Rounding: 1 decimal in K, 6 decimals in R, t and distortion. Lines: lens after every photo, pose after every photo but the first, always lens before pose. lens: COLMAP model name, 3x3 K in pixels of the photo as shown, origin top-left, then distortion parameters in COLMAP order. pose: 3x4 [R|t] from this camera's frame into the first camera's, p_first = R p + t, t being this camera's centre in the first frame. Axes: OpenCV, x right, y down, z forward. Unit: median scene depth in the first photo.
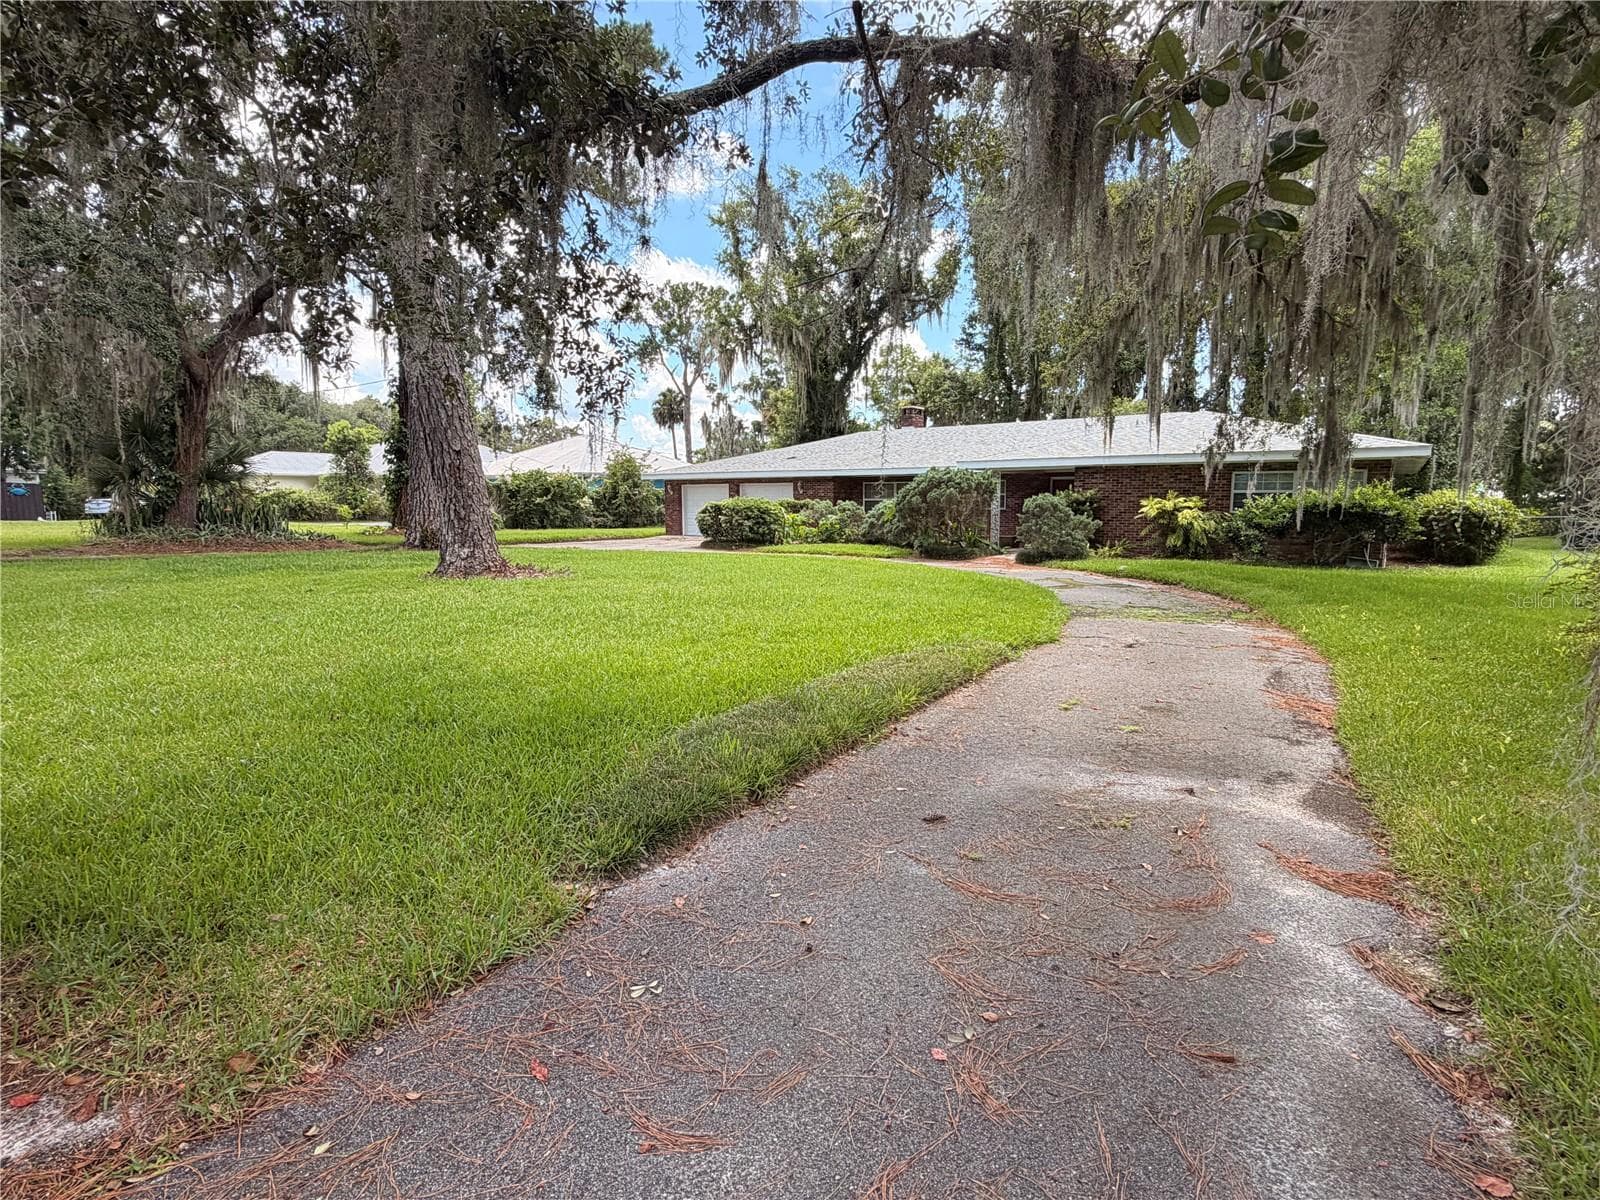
lens RADIAL K [[825.2, 0, 800.0], [0, 825.2, 600.0], [0, 0, 1]] dist [0.000423, -0.000399]
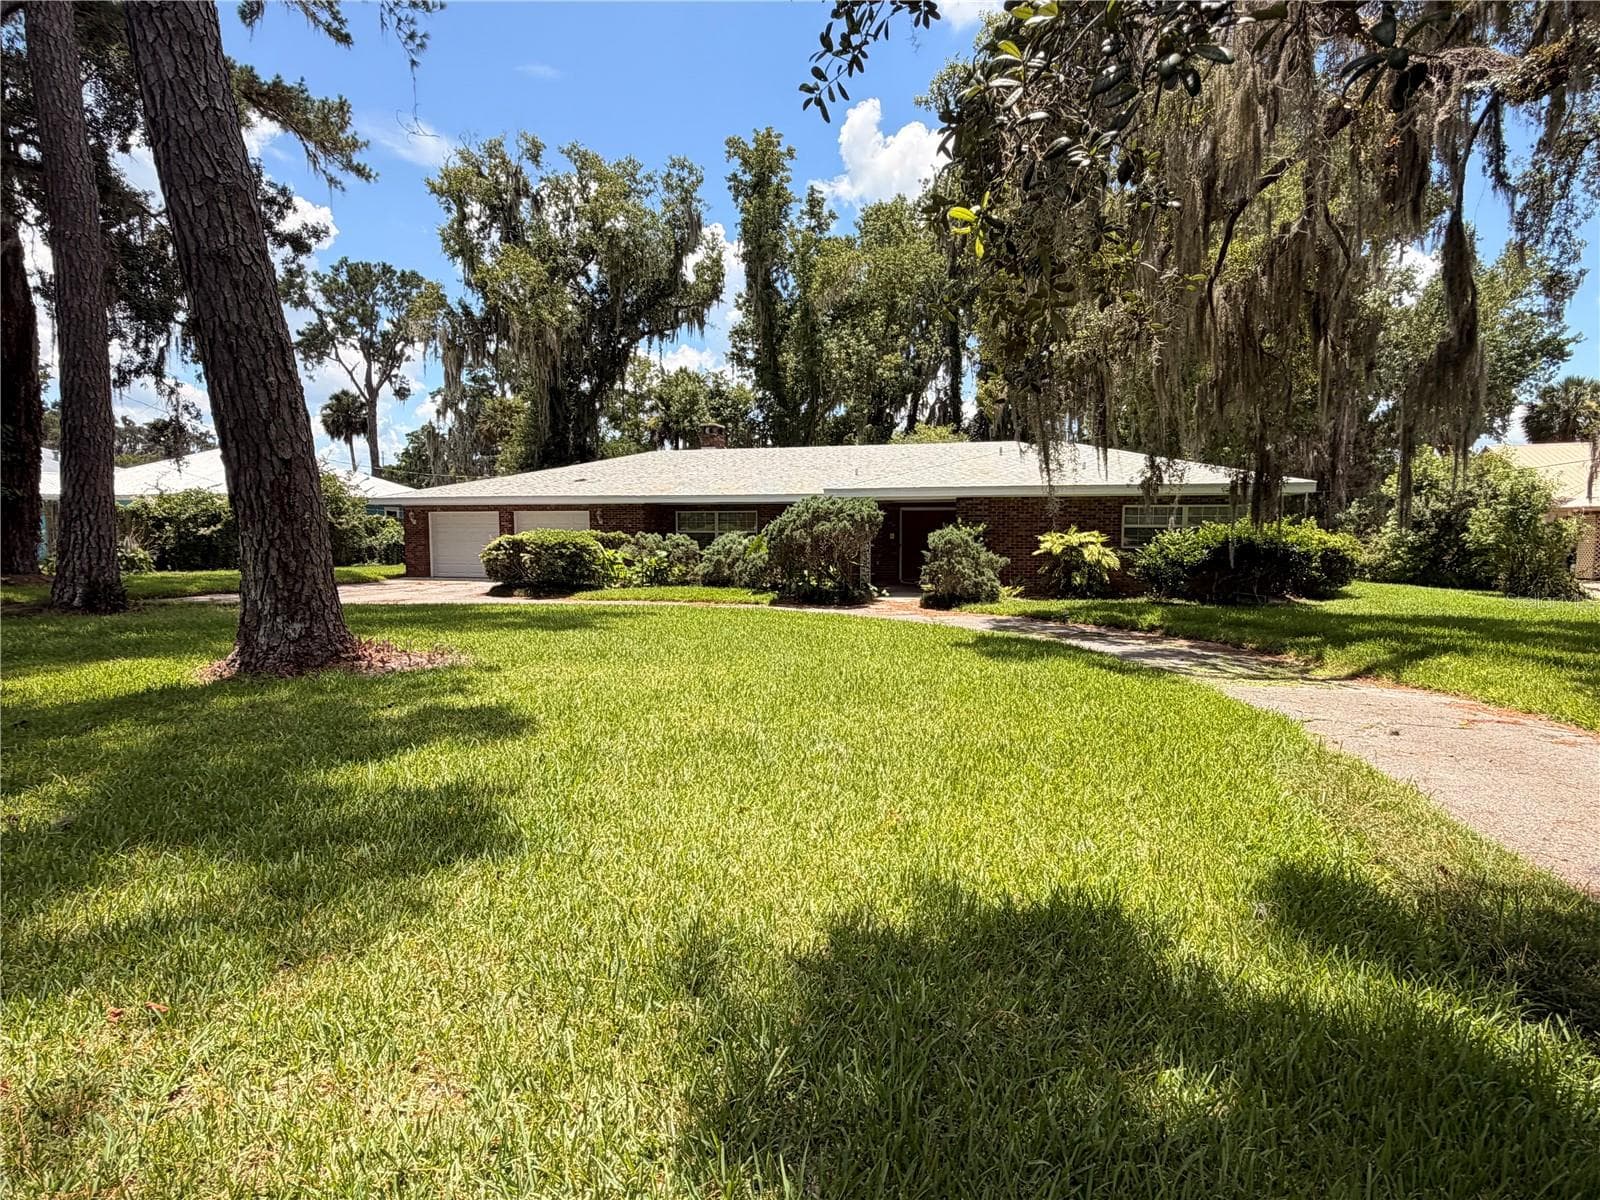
lens RADIAL K [[892.0, 0, 800.0], [0, 892.0, 600.0], [0, 0, 1]] dist [-0.001505, -0.000842]
pose [[0.940053, -0.025249, 0.340091, -0.134428], [0.038642, 0.998719, -0.032665, -0.021041], [-0.338831, 0.043849, 0.939825, 0.128828]]
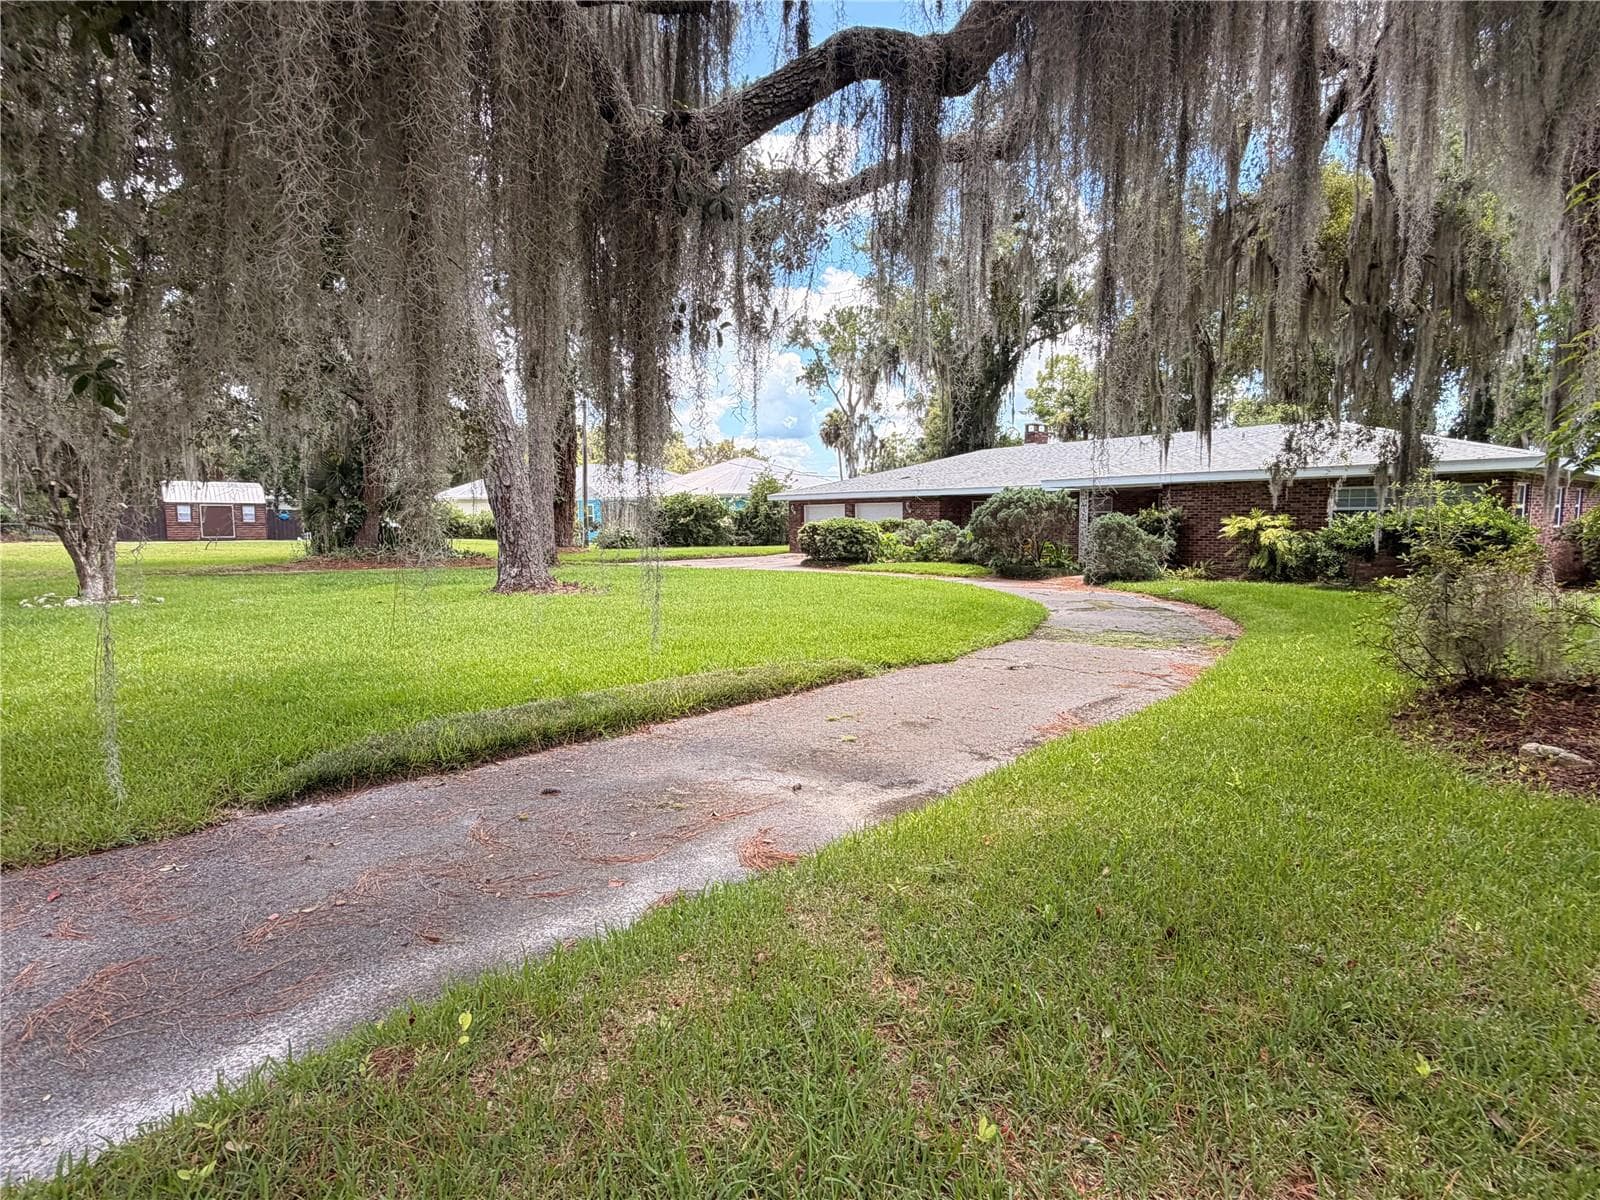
lens RADIAL K [[825.2, 0, 800.0], [0, 825.2, 600.0], [0, 0, 1]] dist [0.000423, -0.000399]
pose [[0.973127, 0.014639, -0.229802, 0.122980], [-0.018867, 0.999691, -0.016212, -0.002654], [0.229494, 0.020112, 0.973102, -0.023494]]
